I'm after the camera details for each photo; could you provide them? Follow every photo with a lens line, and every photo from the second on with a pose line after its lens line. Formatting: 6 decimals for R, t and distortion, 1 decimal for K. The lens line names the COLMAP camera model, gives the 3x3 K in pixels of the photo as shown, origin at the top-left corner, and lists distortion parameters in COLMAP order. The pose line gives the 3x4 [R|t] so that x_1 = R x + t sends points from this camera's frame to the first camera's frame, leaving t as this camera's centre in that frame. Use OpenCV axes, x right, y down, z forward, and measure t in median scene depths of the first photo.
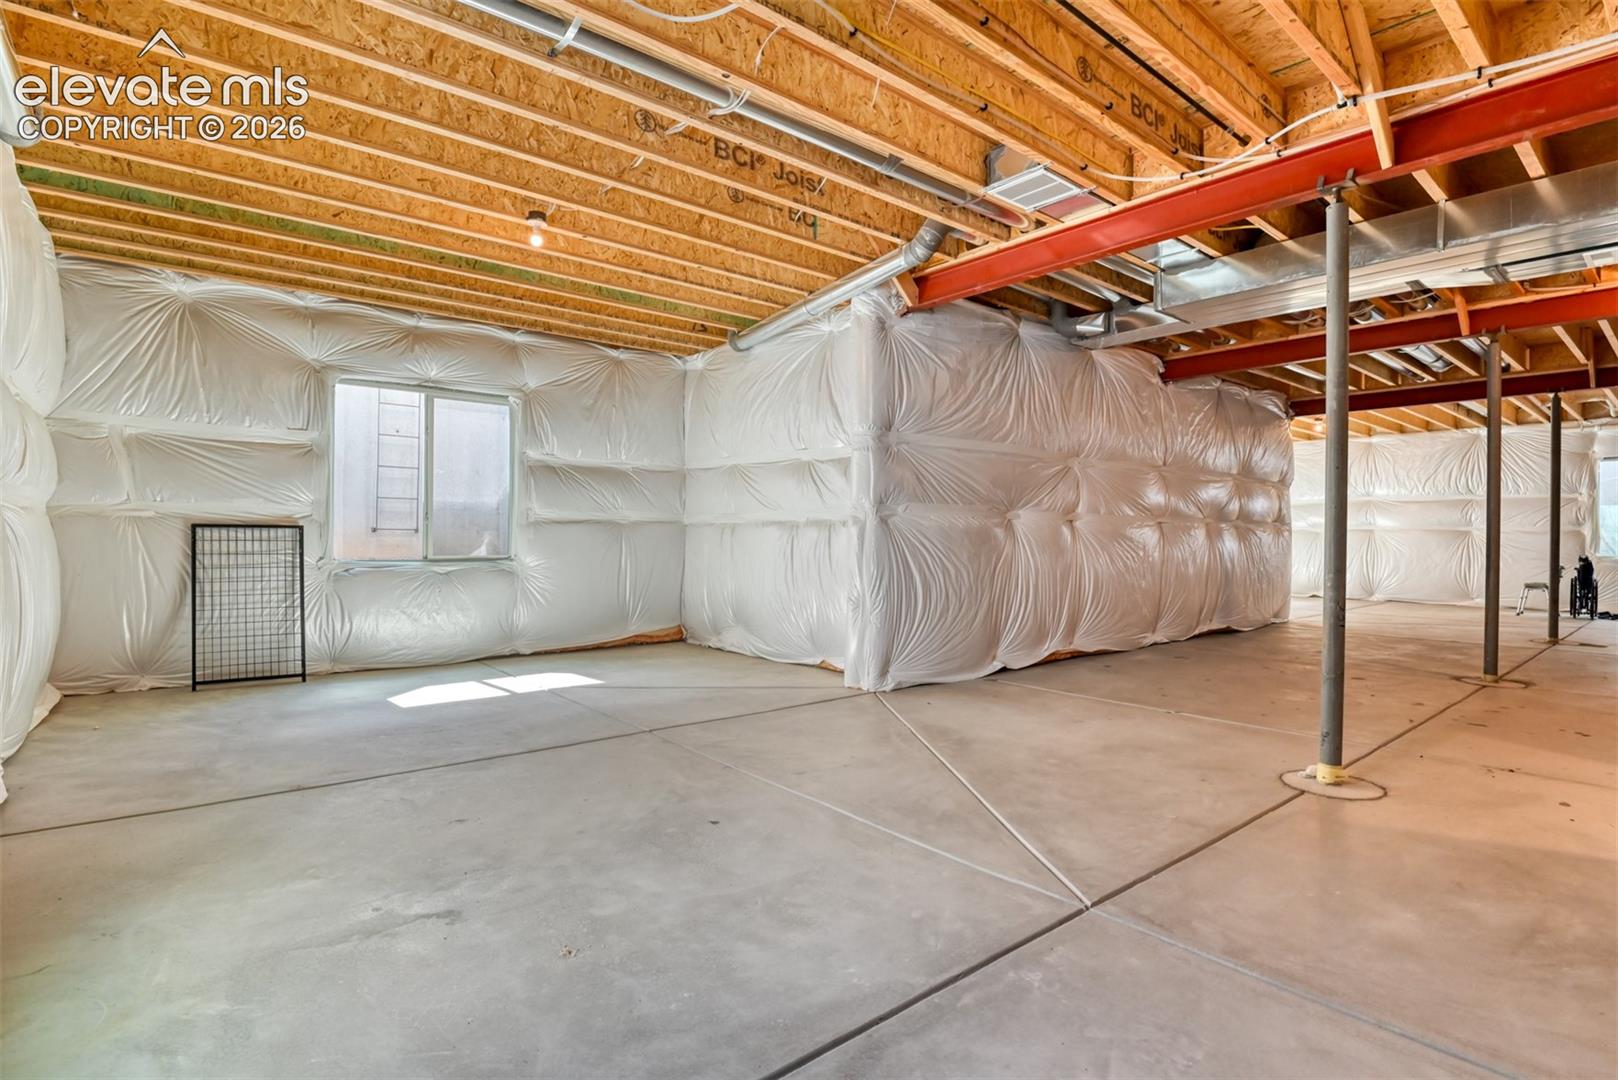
lens RADIAL K [[782.3, 0, 813.1], [0, 782.3, 534.8], [0, 0, 1]] dist [-0.024231, -0.001024]
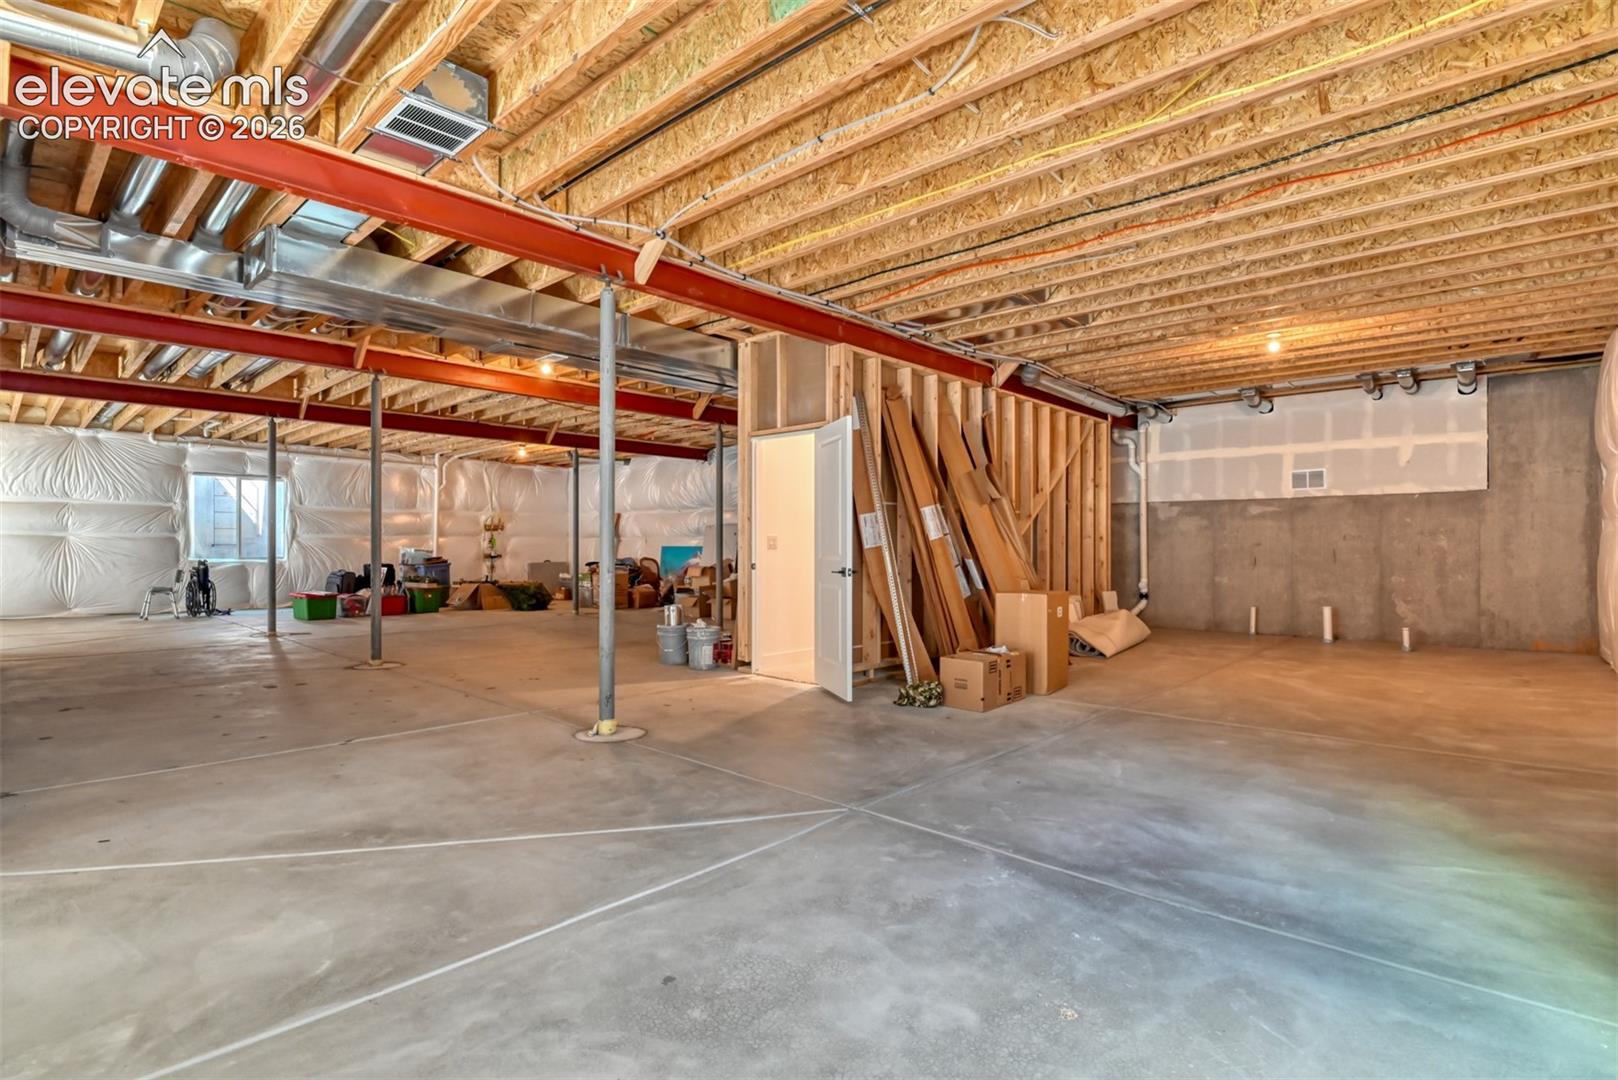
lens RADIAL K [[782.3, 0, 812.9], [0, 782.3, 545.9], [0, 0, 1]] dist [-0.024231, -0.001024]
pose [[-0.126237, -0.005631, 0.991984, -0.870791], [-0.002376, 0.999983, 0.005374, -0.004682], [-0.991997, -0.001678, -0.126249, 1.052967]]
